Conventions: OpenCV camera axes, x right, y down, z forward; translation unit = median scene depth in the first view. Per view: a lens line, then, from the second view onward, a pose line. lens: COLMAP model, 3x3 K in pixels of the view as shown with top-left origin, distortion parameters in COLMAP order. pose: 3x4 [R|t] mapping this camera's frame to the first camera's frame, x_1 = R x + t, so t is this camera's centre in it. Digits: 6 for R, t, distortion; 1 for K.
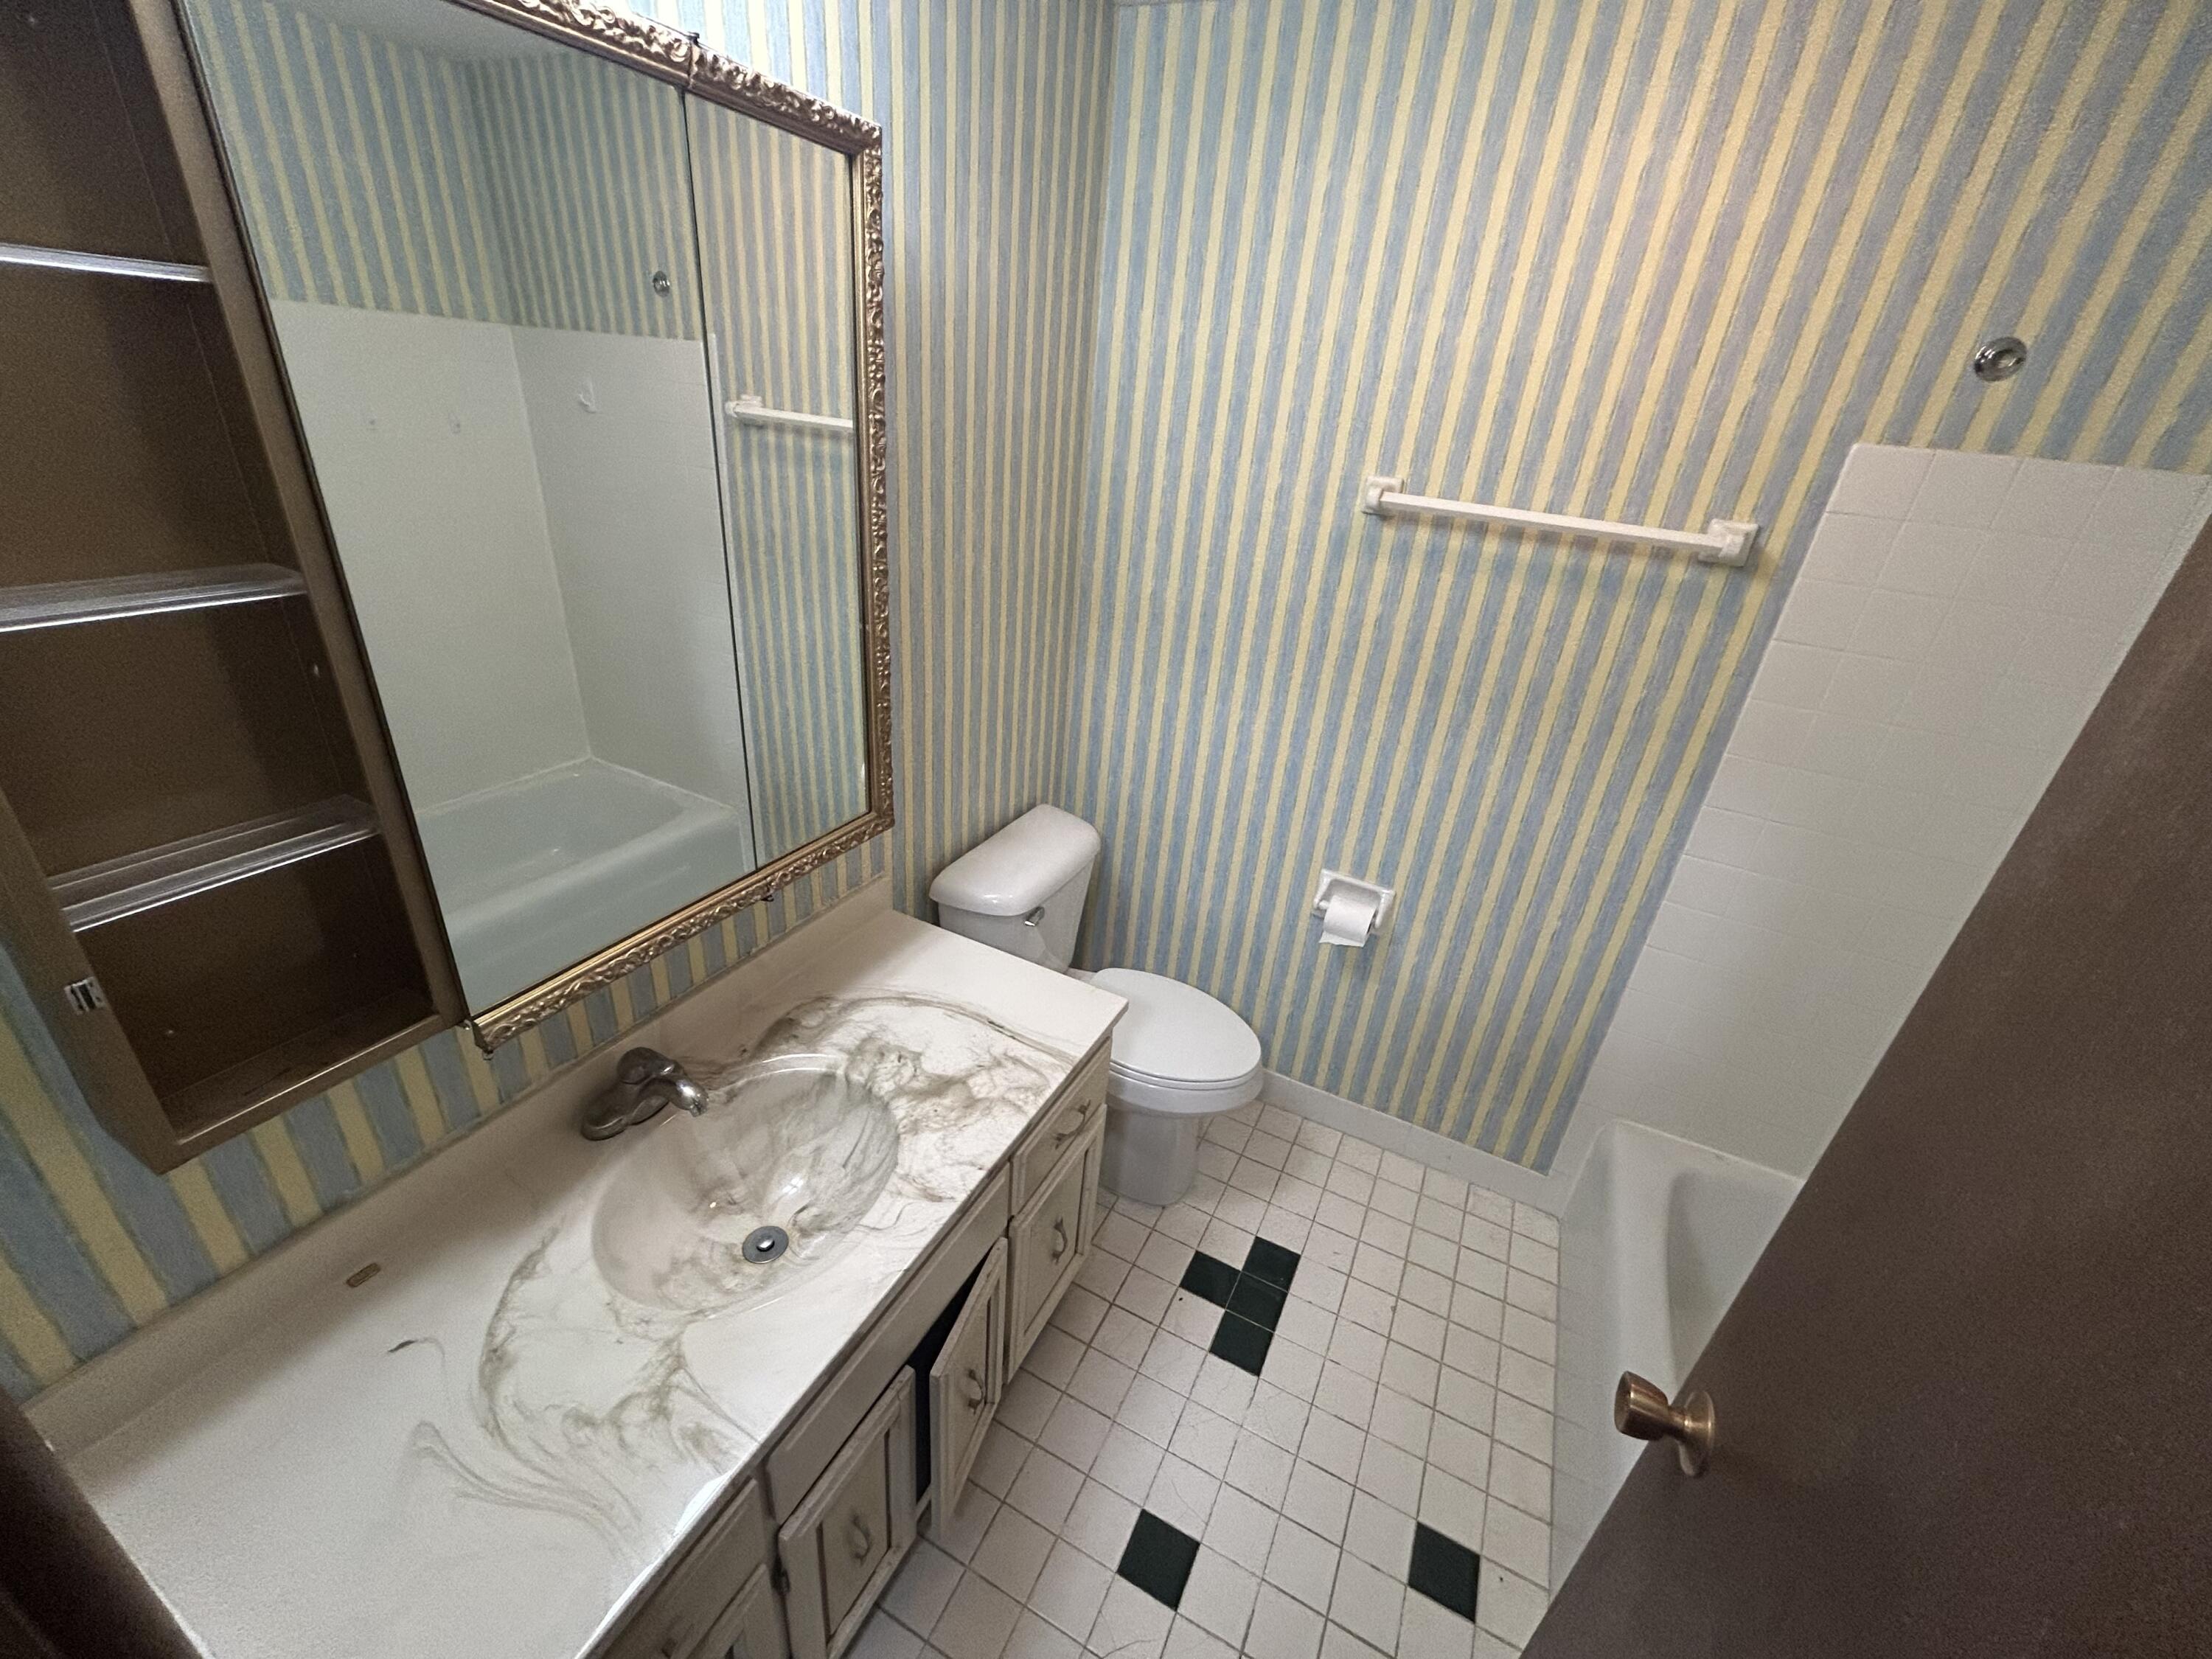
lens RADIAL K [[895.1, 0, 1109.4], [0, 895.1, 830.0], [0, 0, 1]] dist [0.000341, 0.000050]
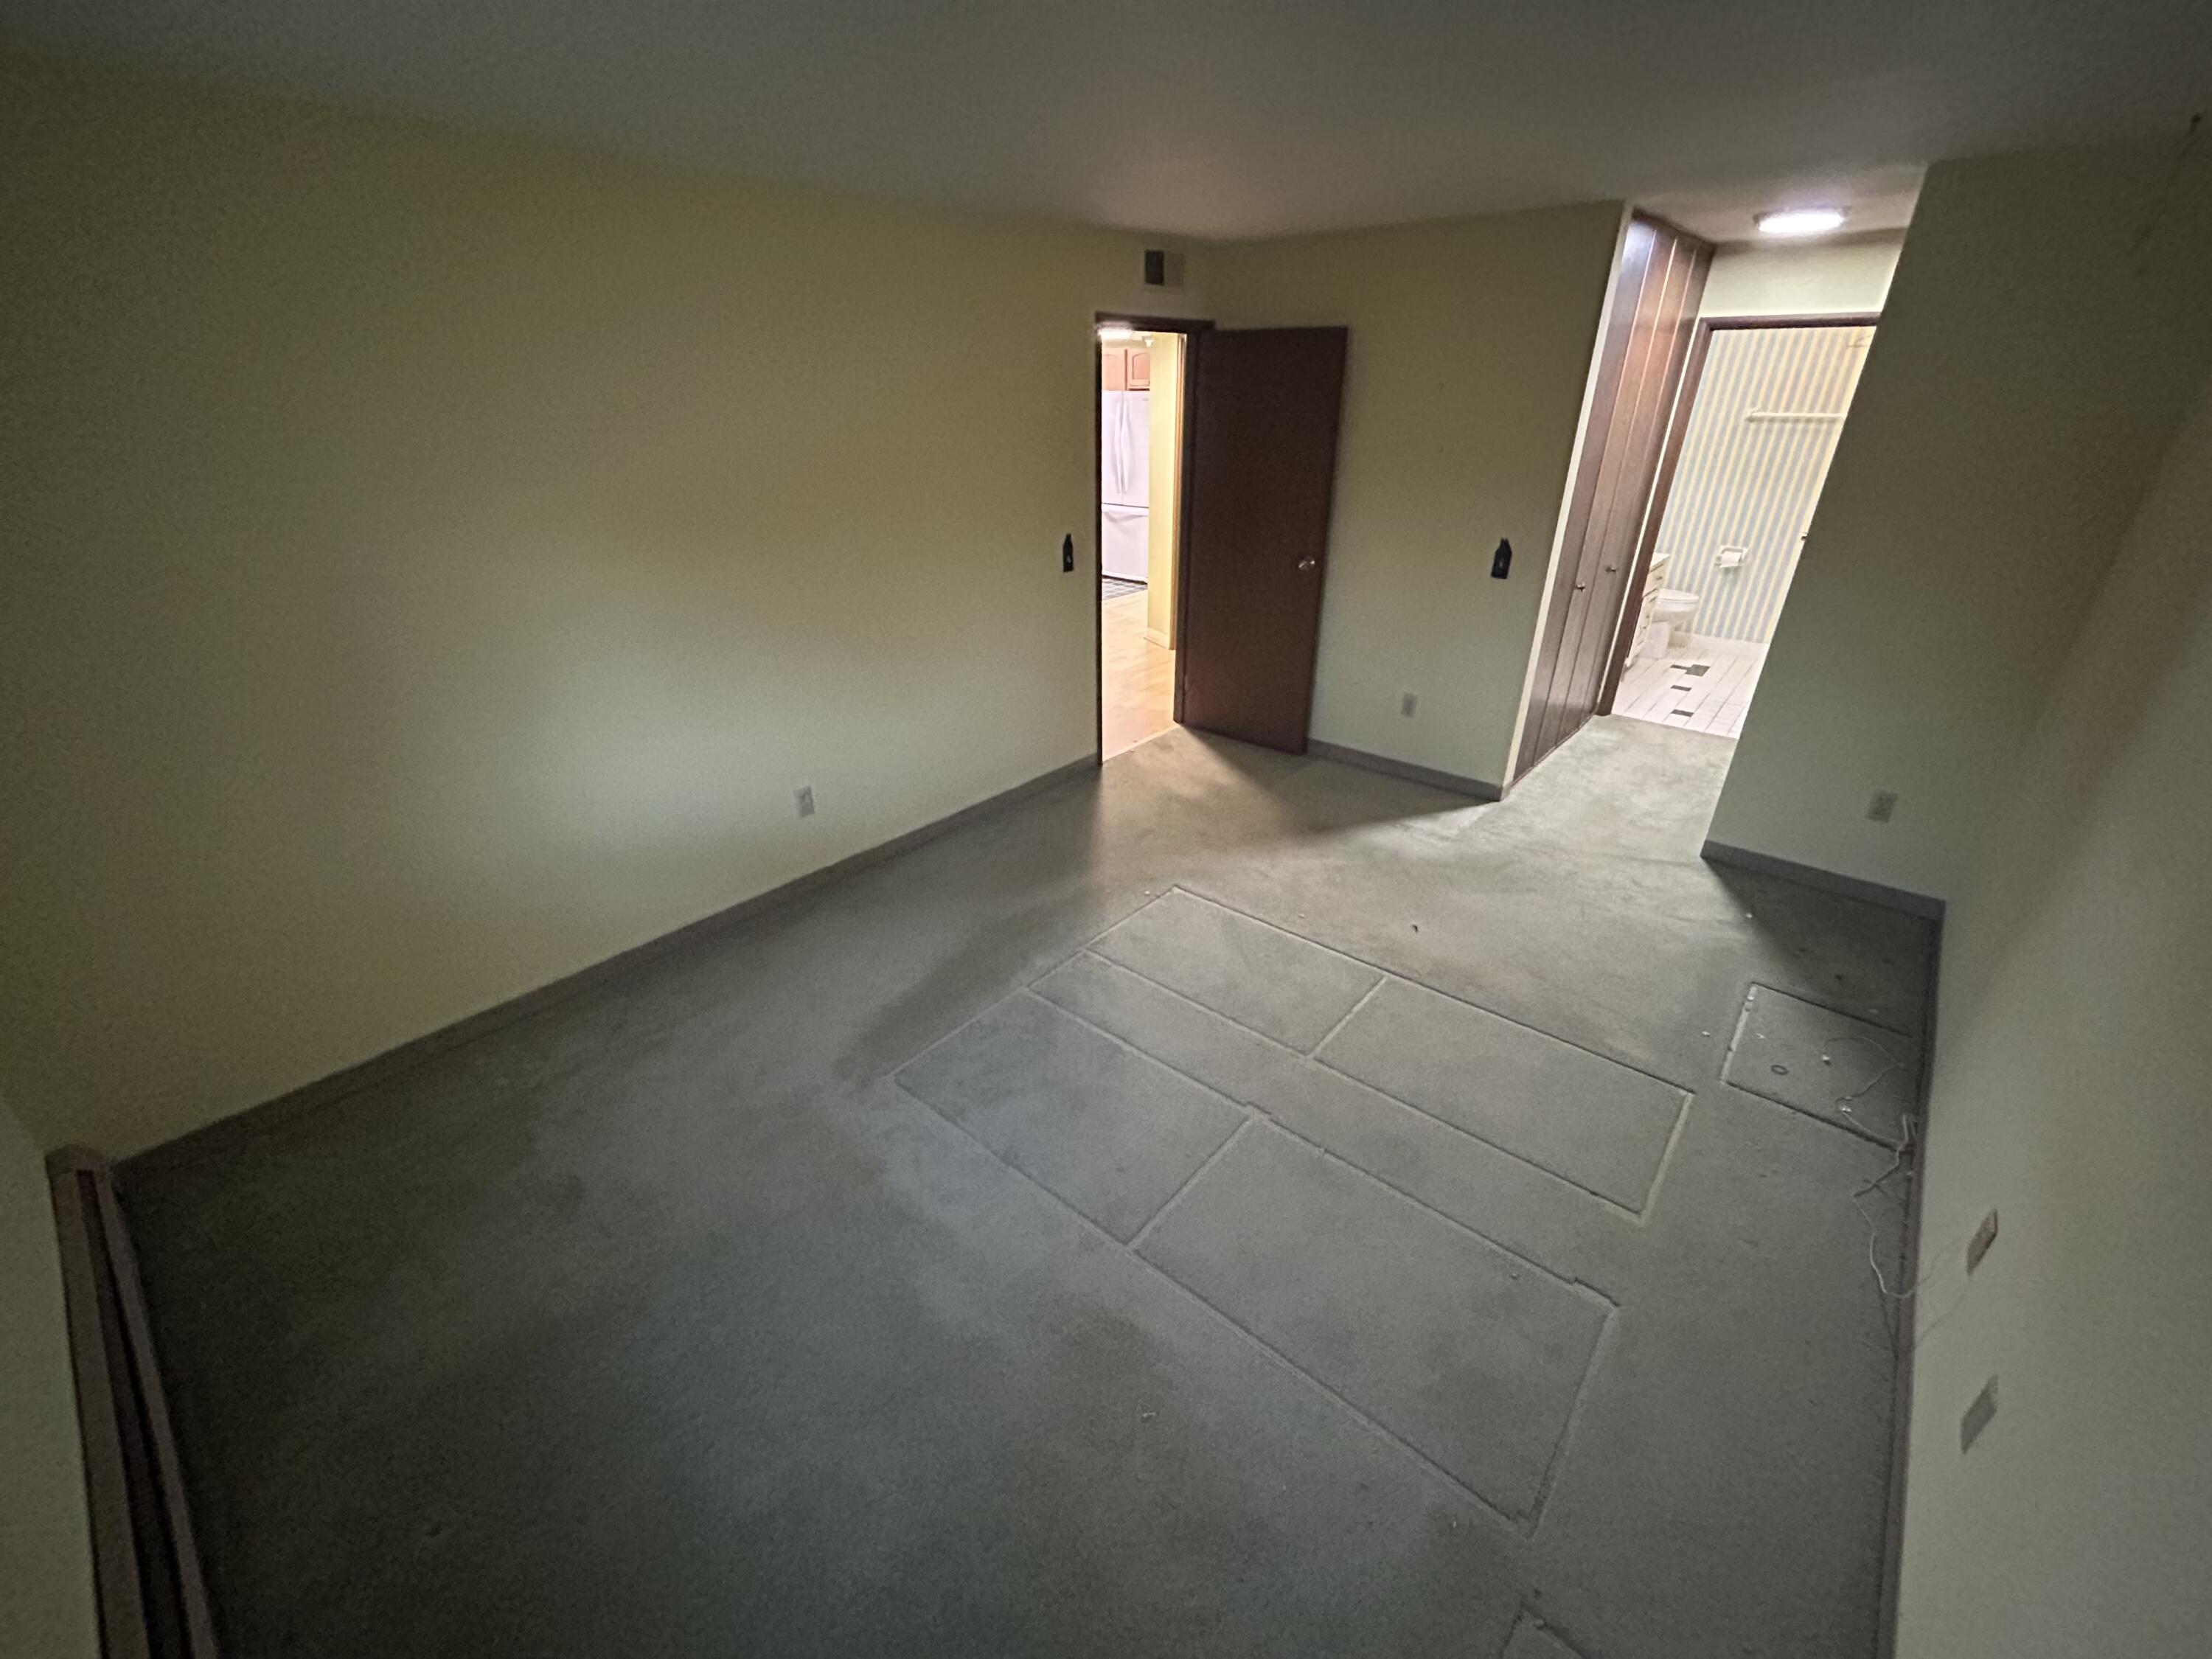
lens RADIAL K [[895.1, 0, 1103.0], [0, 895.1, 828.6], [0, 0, 1]] dist [0.000341, 0.000050]
pose [[0.965201, 0.028439, -0.259958, -1.072048], [-0.032150, 0.999433, -0.010036, 1.231270], [0.259525, 0.018044, 0.965568, -2.715149]]
